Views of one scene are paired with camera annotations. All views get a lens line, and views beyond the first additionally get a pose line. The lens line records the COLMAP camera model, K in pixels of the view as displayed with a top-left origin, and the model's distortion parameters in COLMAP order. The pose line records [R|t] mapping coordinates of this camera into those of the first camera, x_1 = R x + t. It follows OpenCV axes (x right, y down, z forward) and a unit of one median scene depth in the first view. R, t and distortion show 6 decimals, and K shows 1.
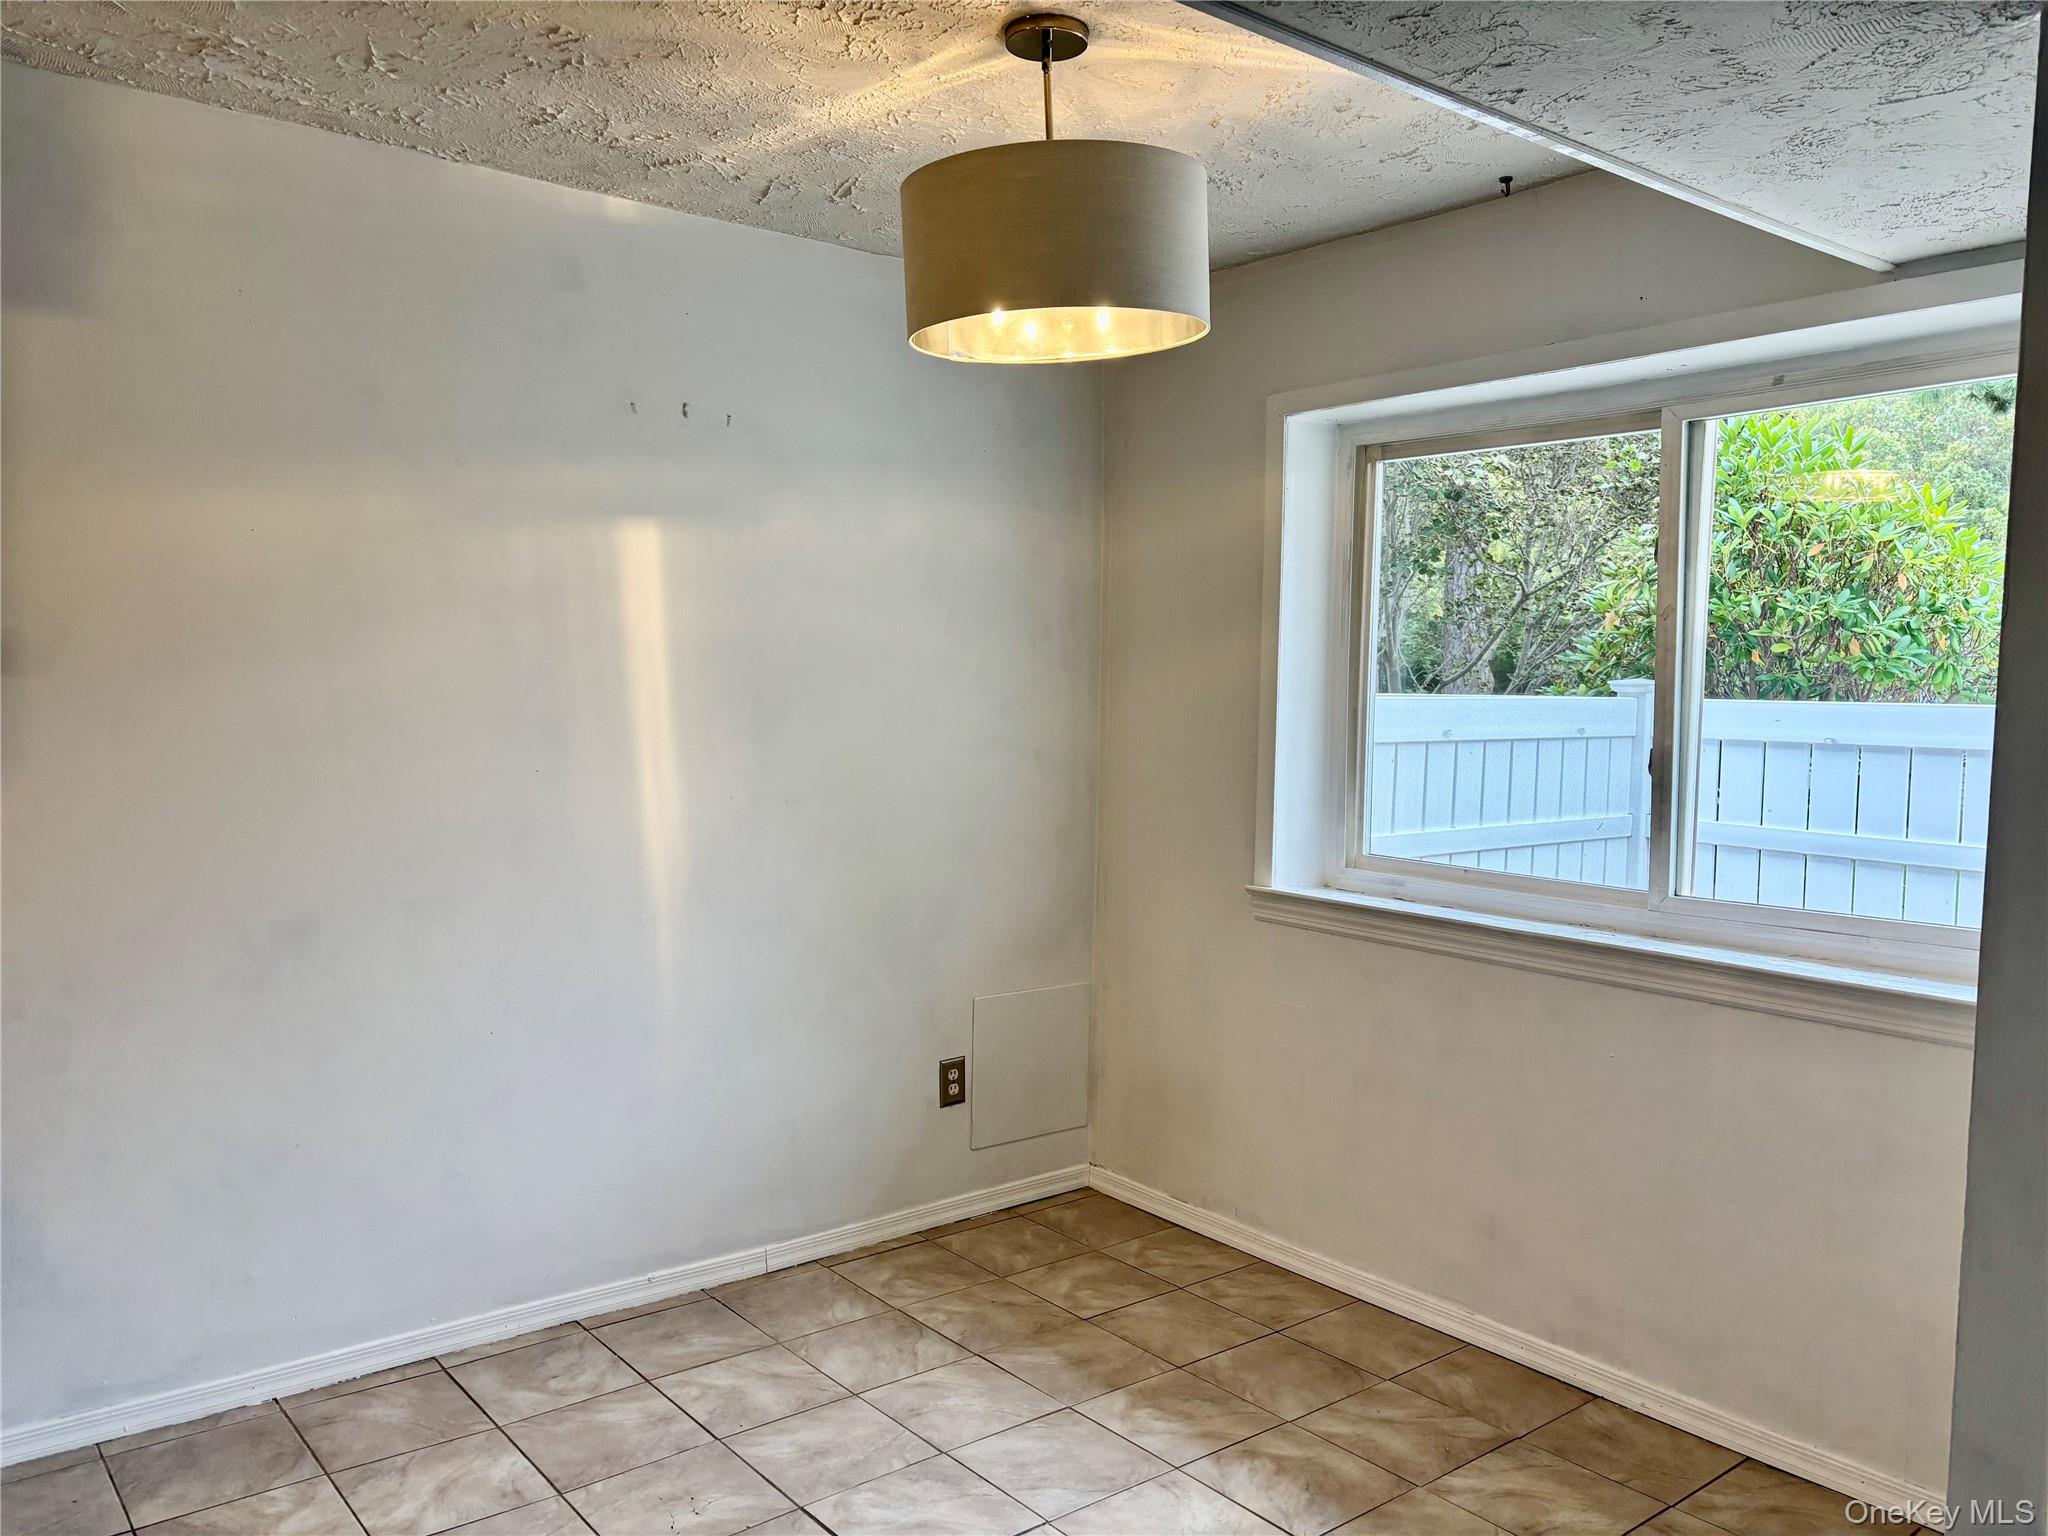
lens RADIAL K [[1550.5, 0, 1028.6], [0, 1550.5, 765.6], [0, 0, 1]] dist [0.050028, -0.049657]
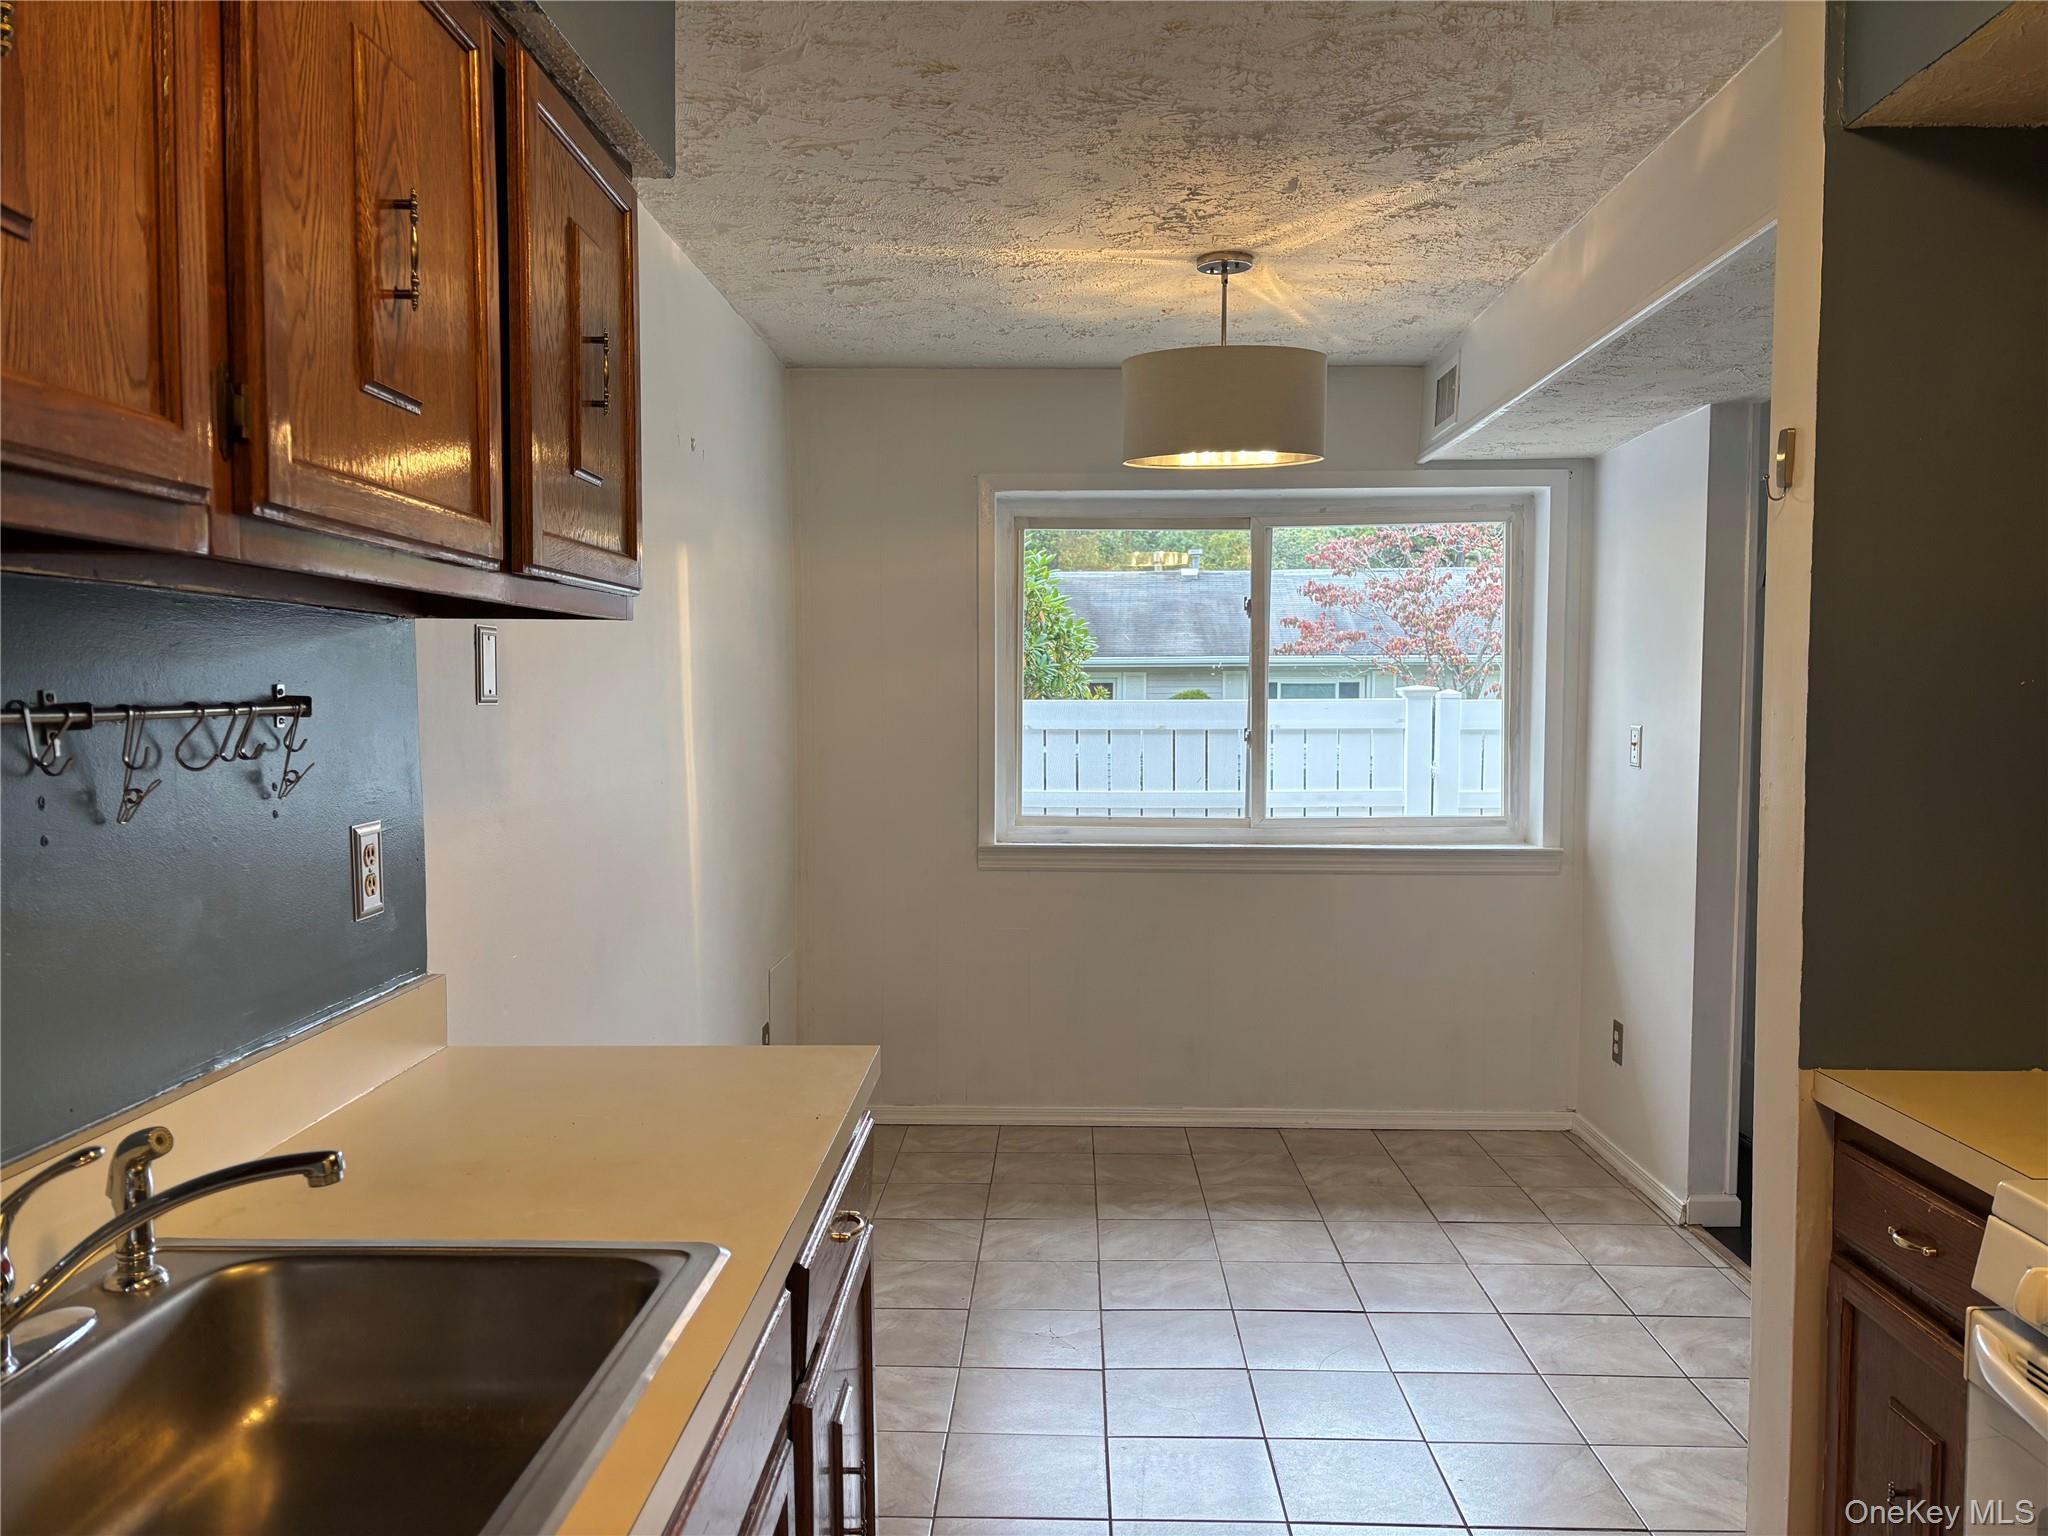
lens RADIAL K [[1550.5, 0, 1024.4], [0, 1550.5, 780.3], [0, 0, 1]] dist [0.050028, -0.049657]
pose [[0.627862, -0.046823, 0.776915, -0.969921], [0.043603, 0.998737, 0.024955, -0.007722], [-0.777102, 0.018208, 0.629111, 0.173839]]
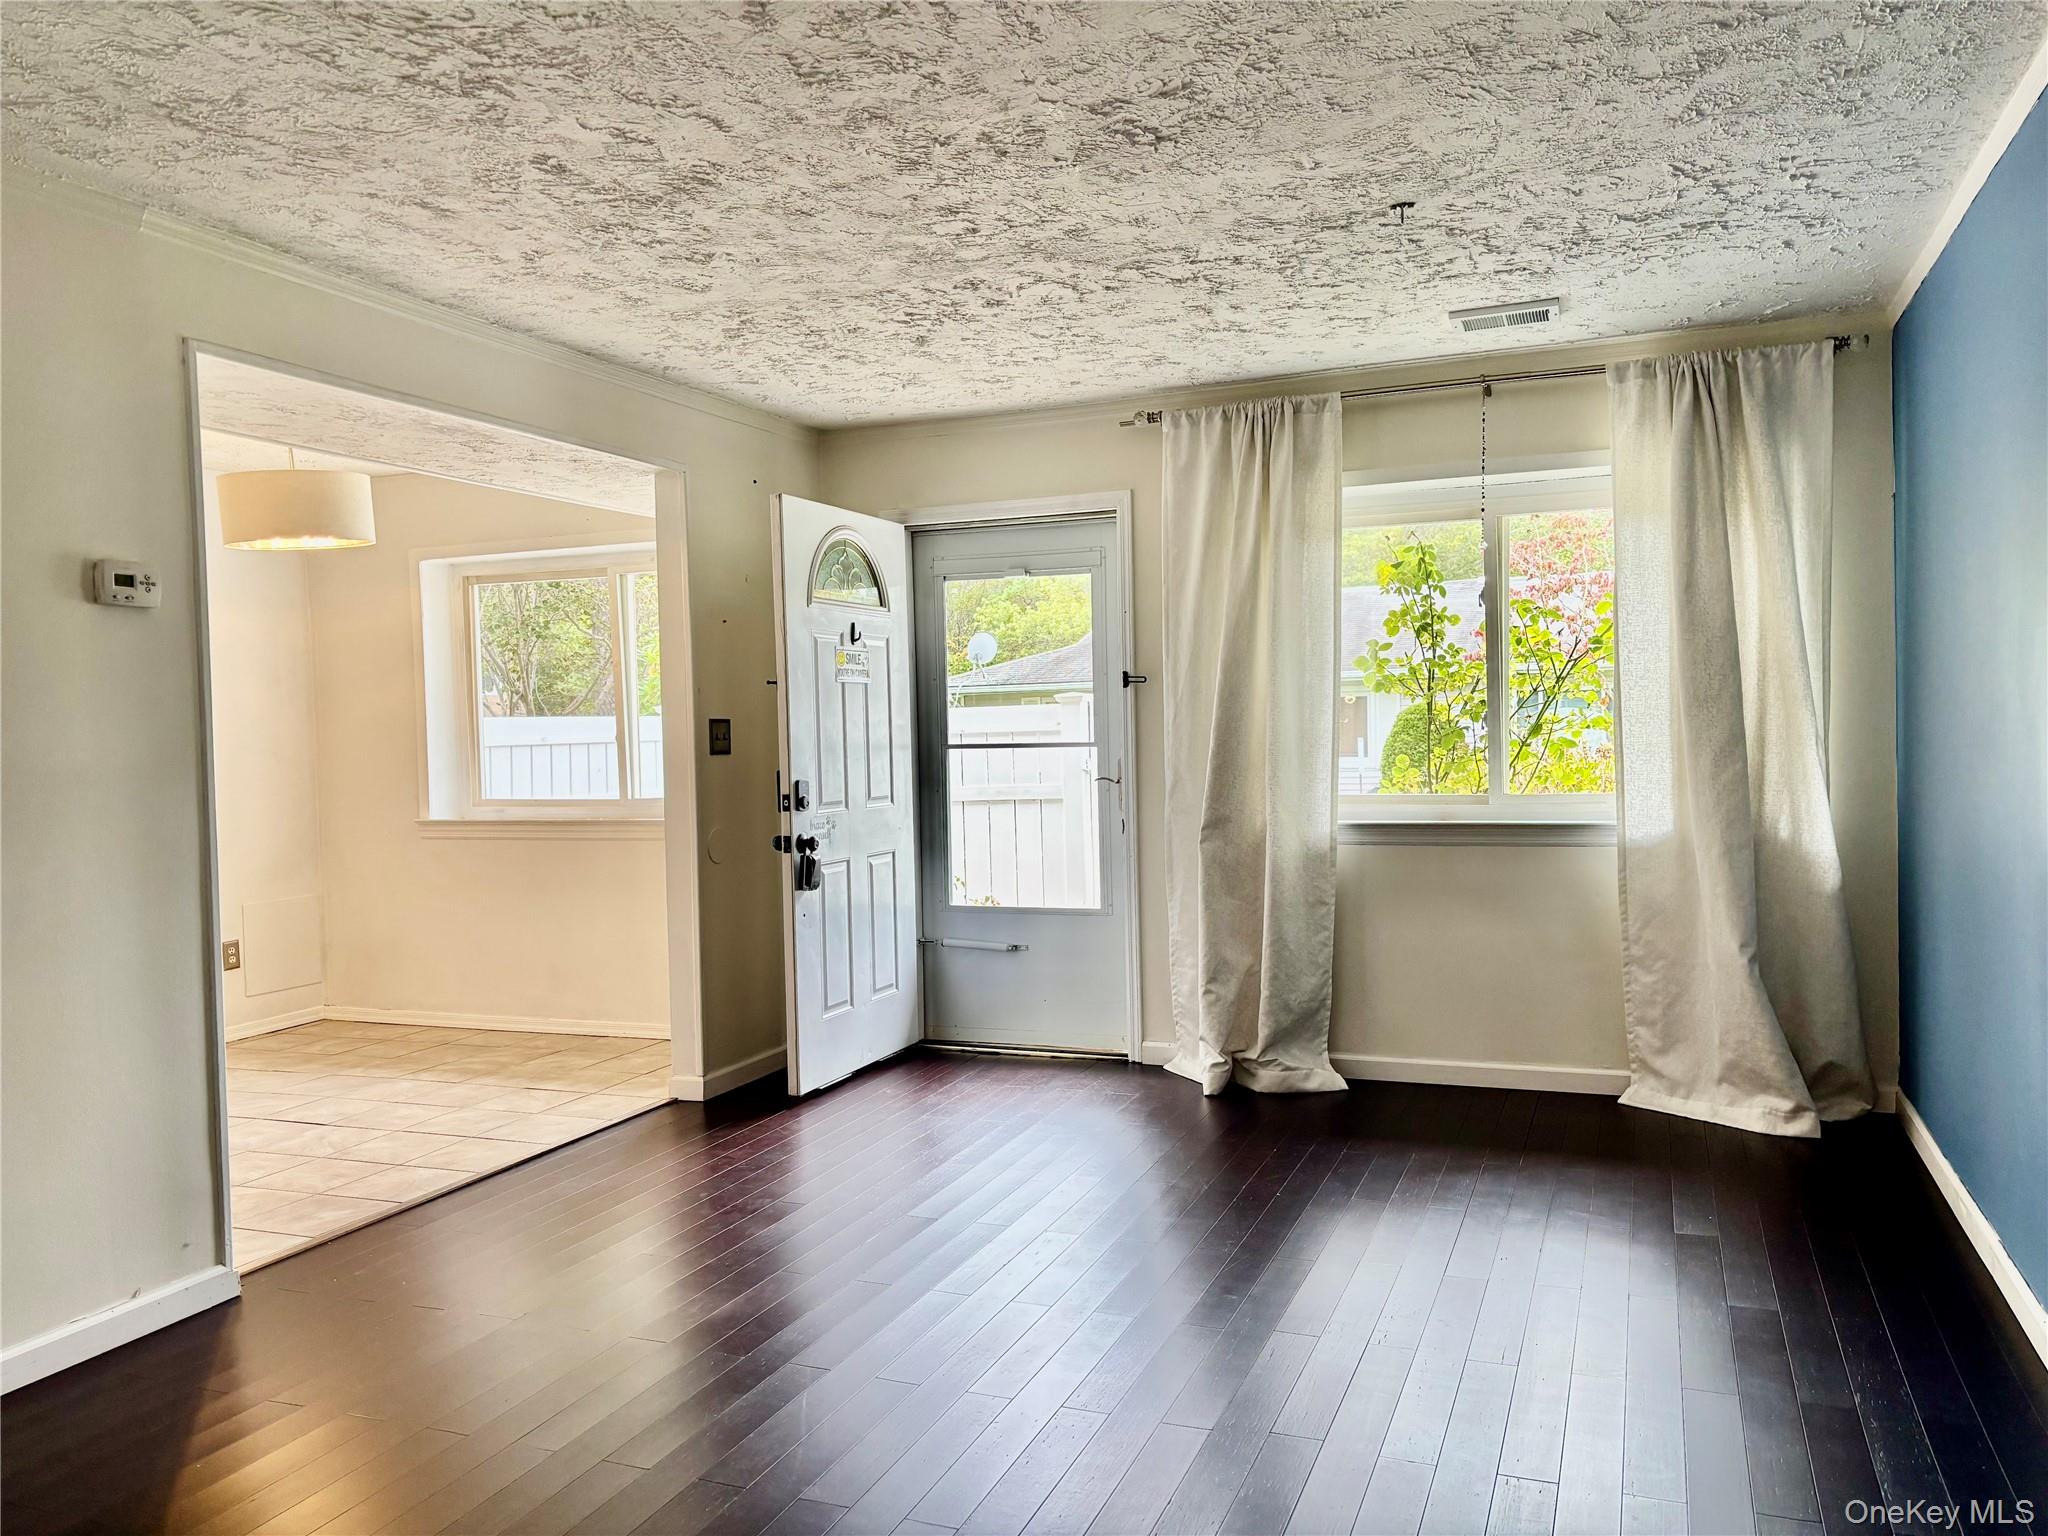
lens RADIAL K [[1550.5, 0, 996.0], [0, 1550.5, 775.0], [0, 0, 1]] dist [0.050028, -0.049657]
pose [[0.880375, -0.055366, 0.471035, -0.131413], [0.067770, 0.997657, -0.009398, 0.100695], [-0.469411, 0.040195, 0.882064, -1.039209]]
